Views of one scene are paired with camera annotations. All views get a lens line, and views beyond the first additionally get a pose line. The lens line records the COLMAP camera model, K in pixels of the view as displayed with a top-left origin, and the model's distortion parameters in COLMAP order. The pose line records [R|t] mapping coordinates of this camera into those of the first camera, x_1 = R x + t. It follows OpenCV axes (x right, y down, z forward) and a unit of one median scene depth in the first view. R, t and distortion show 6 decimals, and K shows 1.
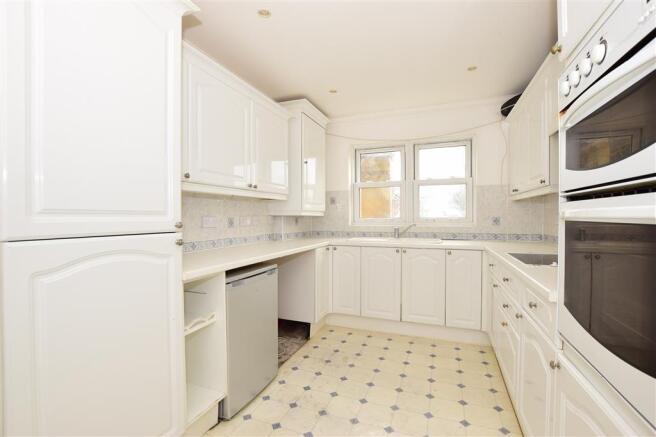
lens RADIAL K [[295.5, 0, 328.0], [0, 295.5, 218.5], [0, 0, 1]] dist [-0.000899, -0.000048]
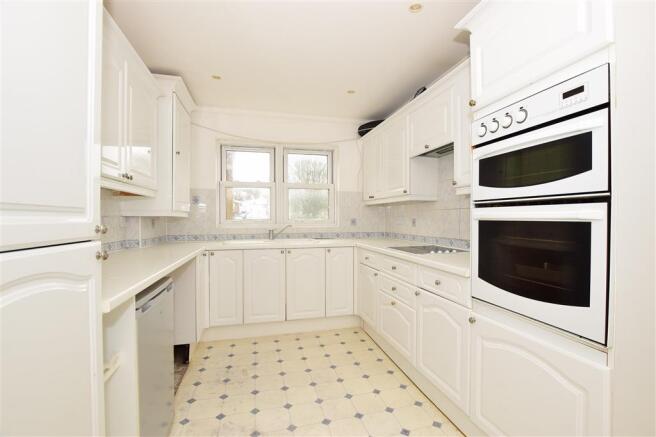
lens RADIAL K [[295.5, 0, 328.0], [0, 295.5, 218.5], [0, 0, 1]] dist [-0.000899, -0.000048]
pose [[0.818445, 0.001939, 0.574582, -0.218892], [0.001559, 0.999983, -0.005594, 0.001317], [-0.574583, 0.005474, 0.818428, 0.079281]]
